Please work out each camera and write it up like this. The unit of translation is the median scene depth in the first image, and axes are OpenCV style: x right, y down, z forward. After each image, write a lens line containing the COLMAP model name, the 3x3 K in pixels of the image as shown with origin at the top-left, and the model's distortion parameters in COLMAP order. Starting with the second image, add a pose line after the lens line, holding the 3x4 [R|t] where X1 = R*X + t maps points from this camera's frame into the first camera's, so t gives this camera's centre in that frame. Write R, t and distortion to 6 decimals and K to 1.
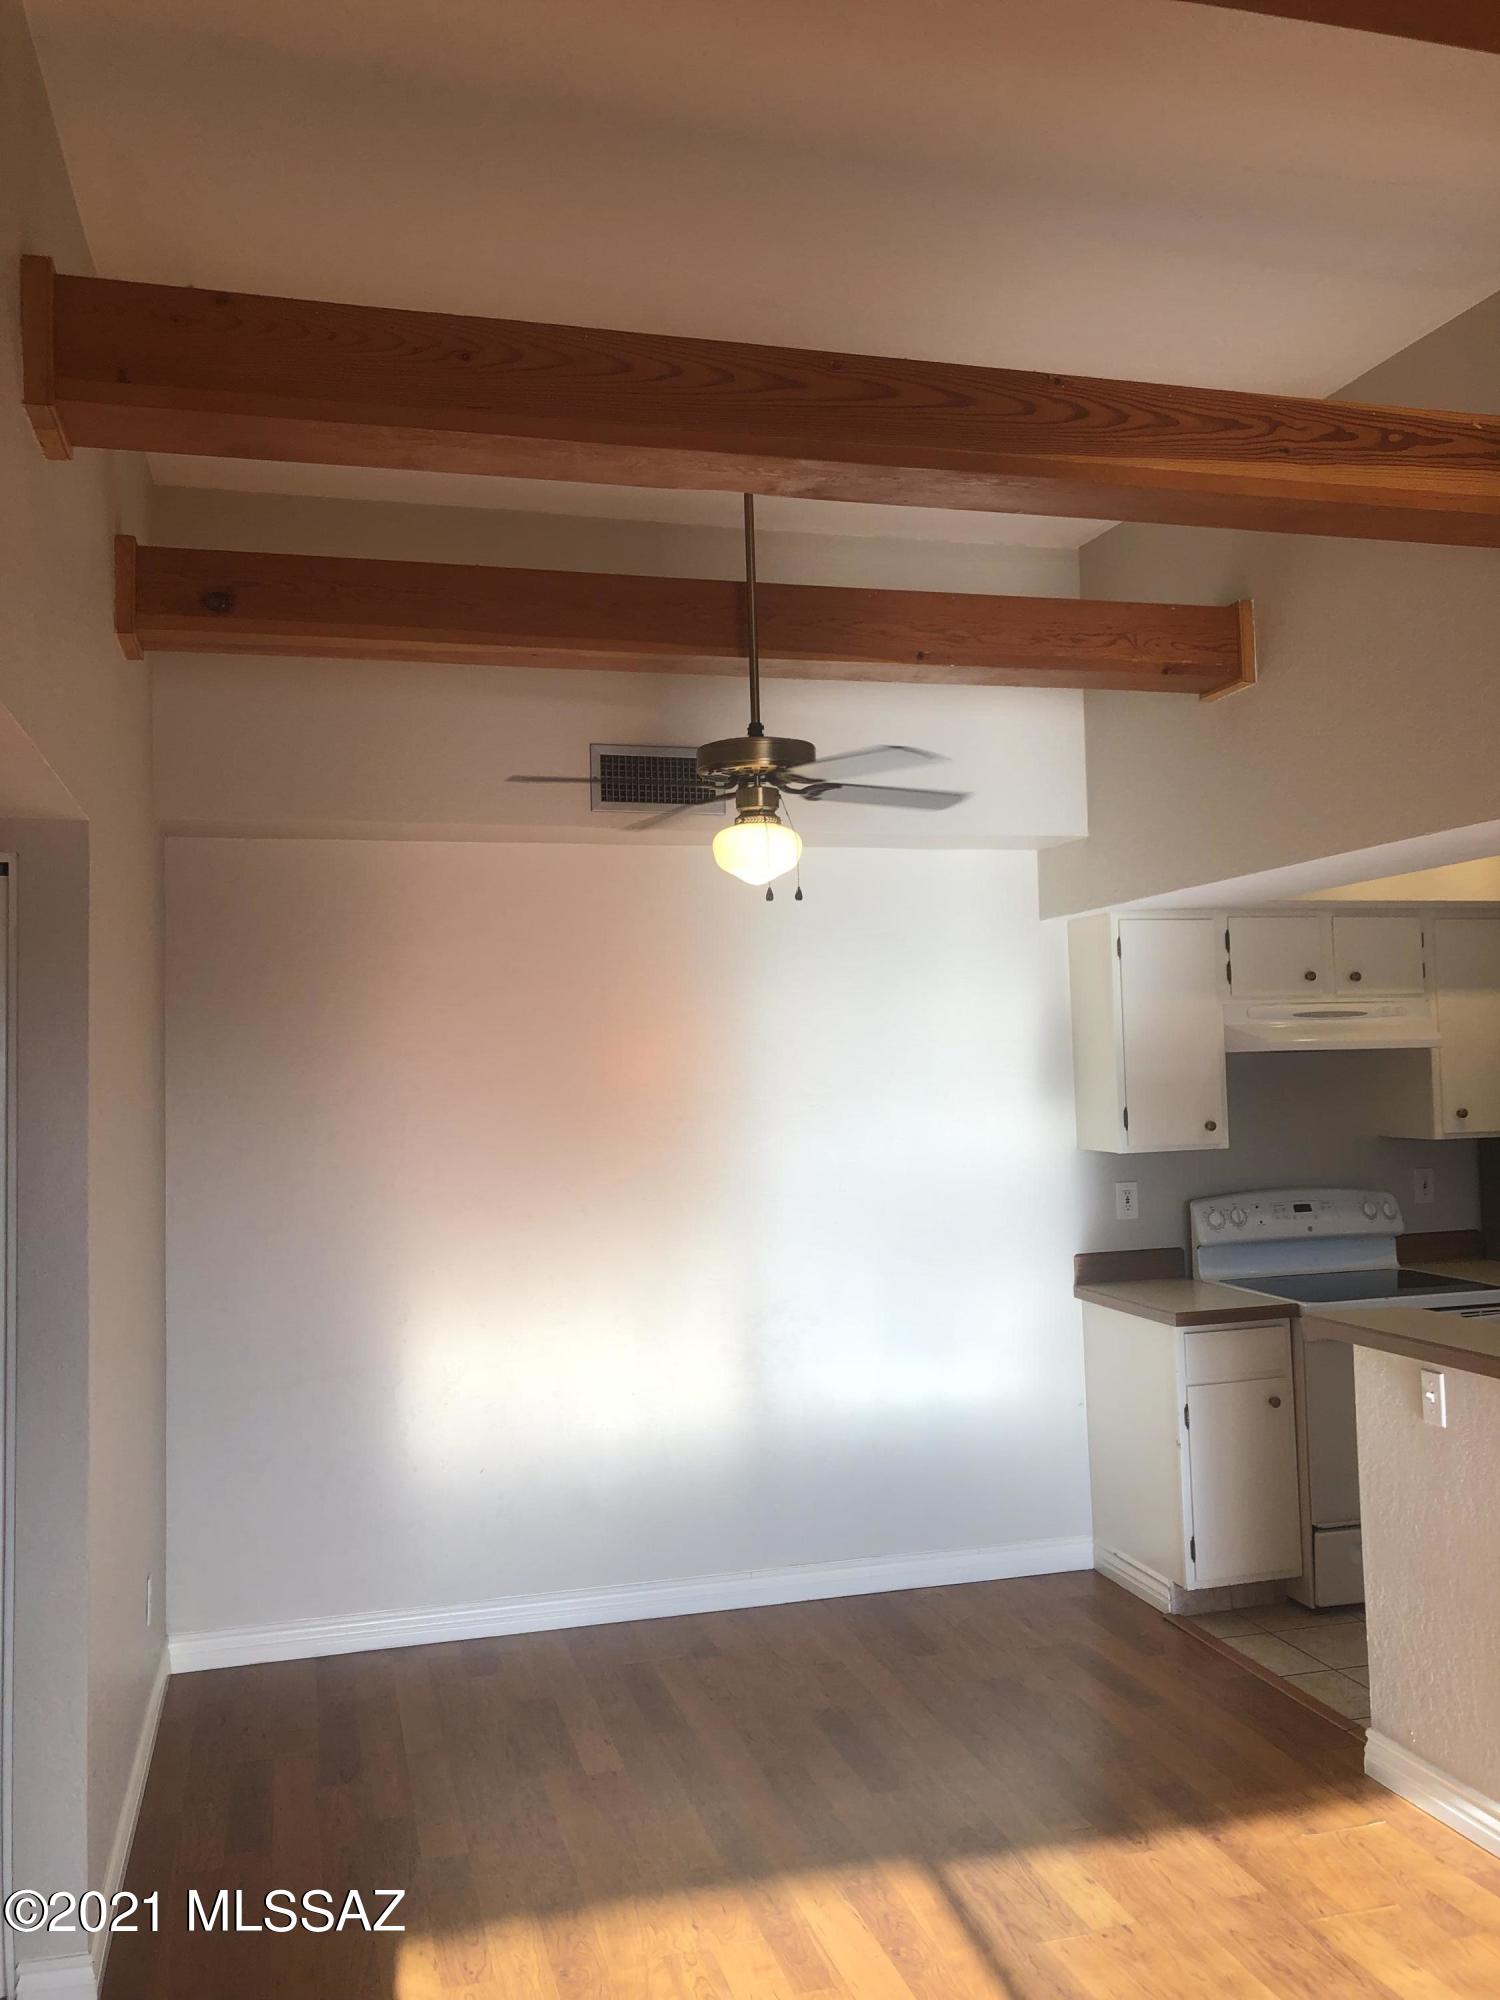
lens RADIAL K [[1628.3, 0, 752.3], [0, 1628.3, 970.7], [0, 0, 1]] dist [0.018870, -0.022180]
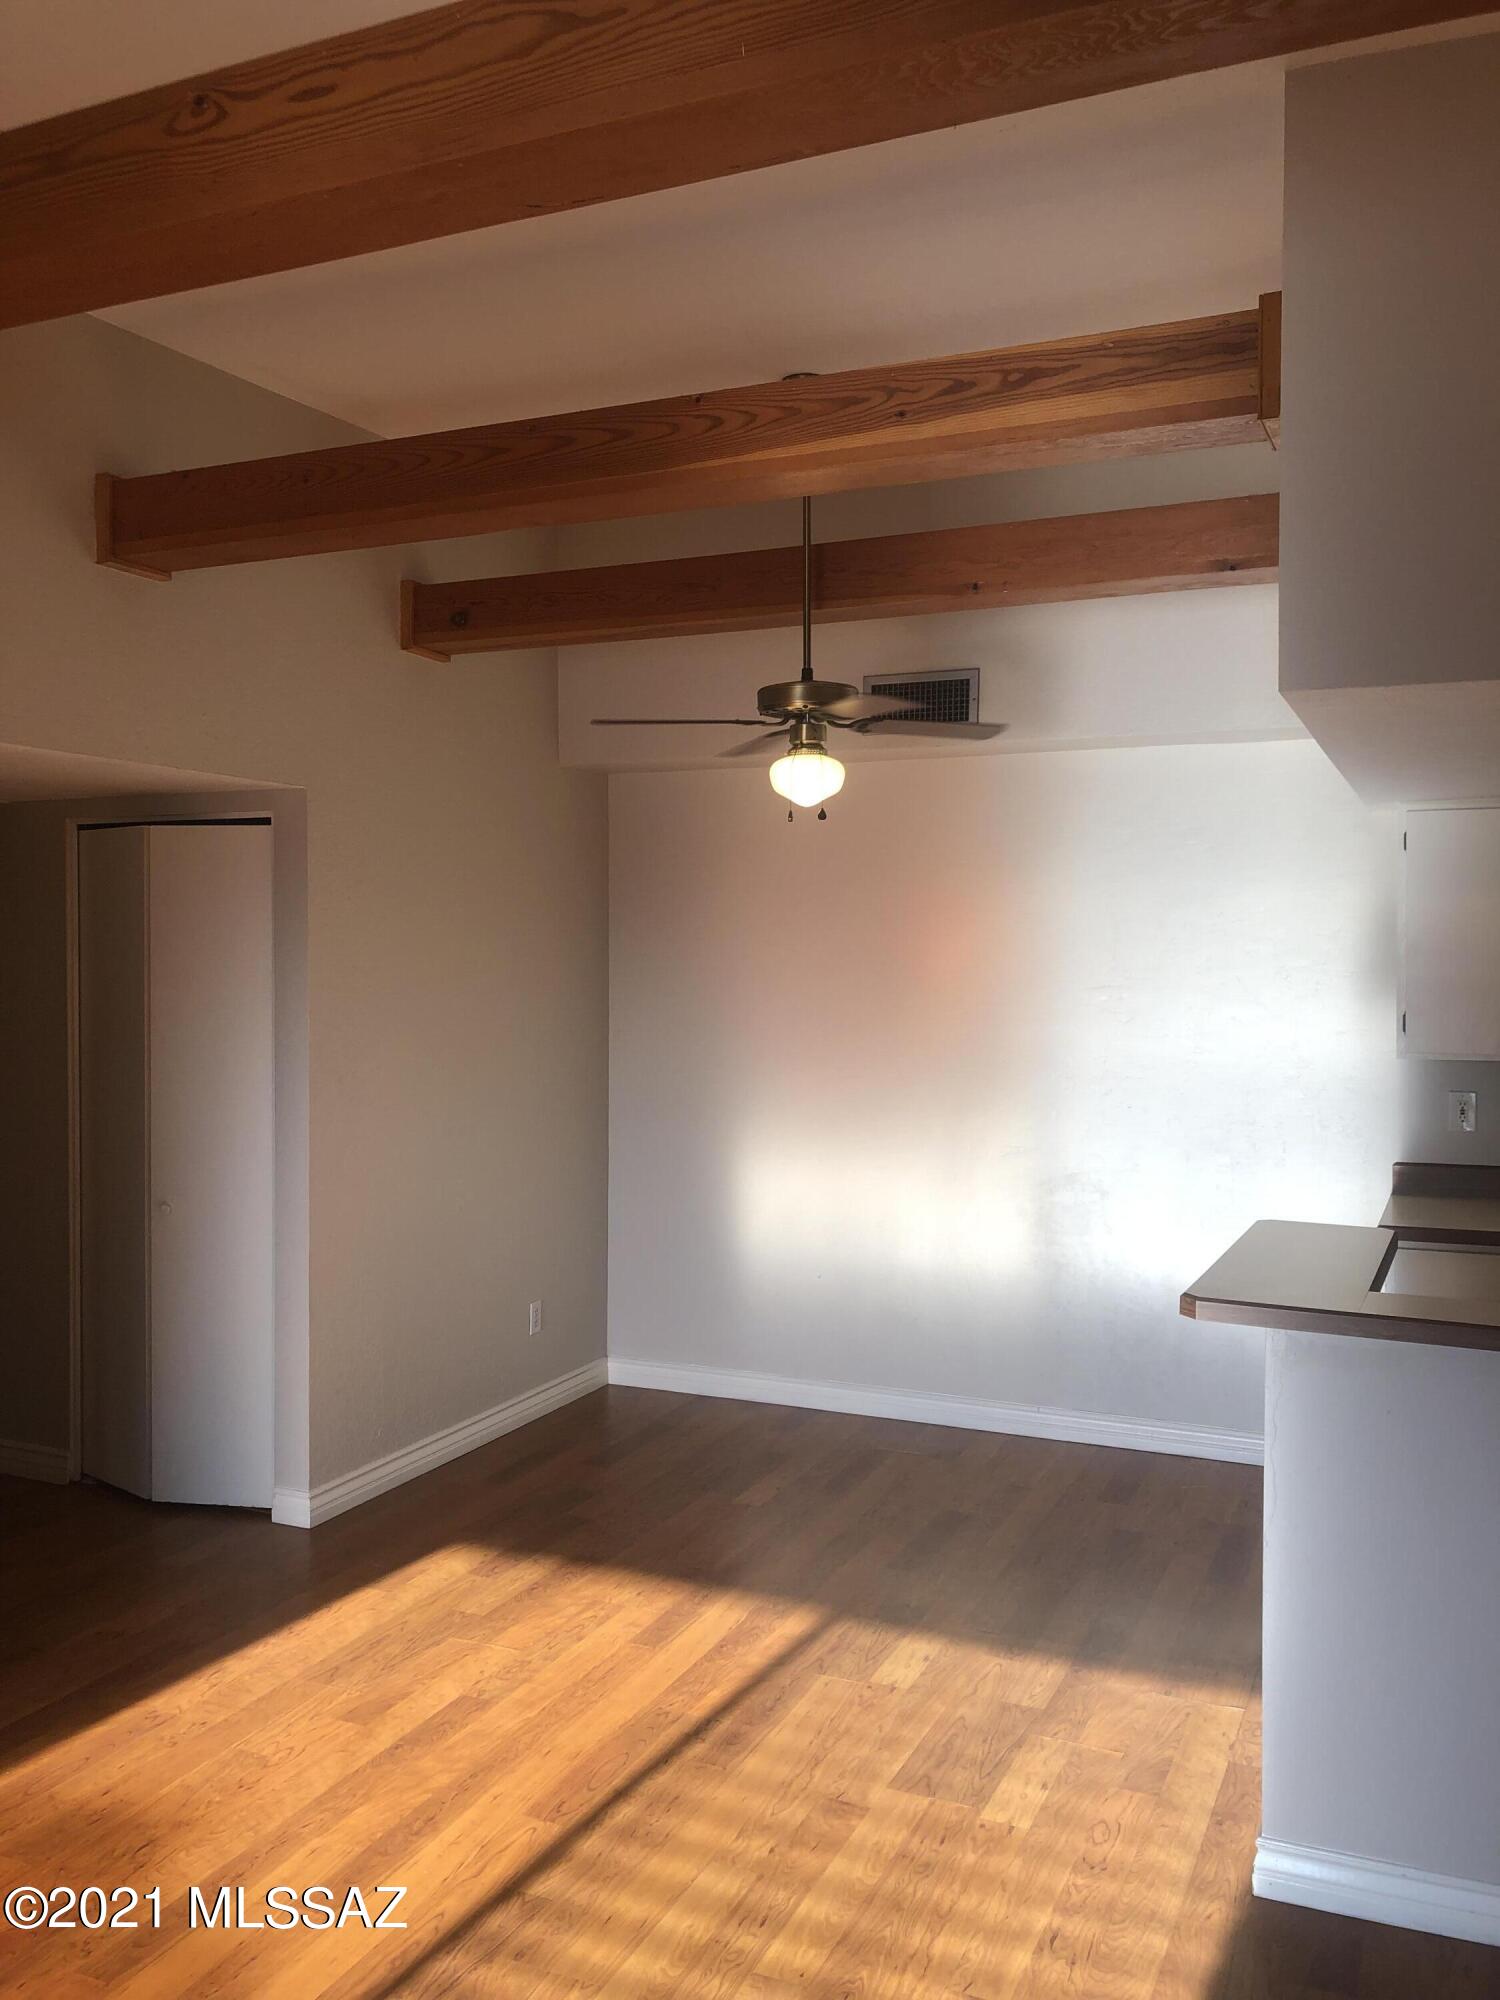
lens RADIAL K [[1628.3, 0, 768.3], [0, 1628.3, 981.5], [0, 0, 1]] dist [0.018870, -0.022180]
pose [[0.779151, 0.037024, -0.625741, 0.826940], [0.016408, 0.996707, 0.079404, -0.022739], [0.626621, -0.072135, 0.775979, 0.054626]]
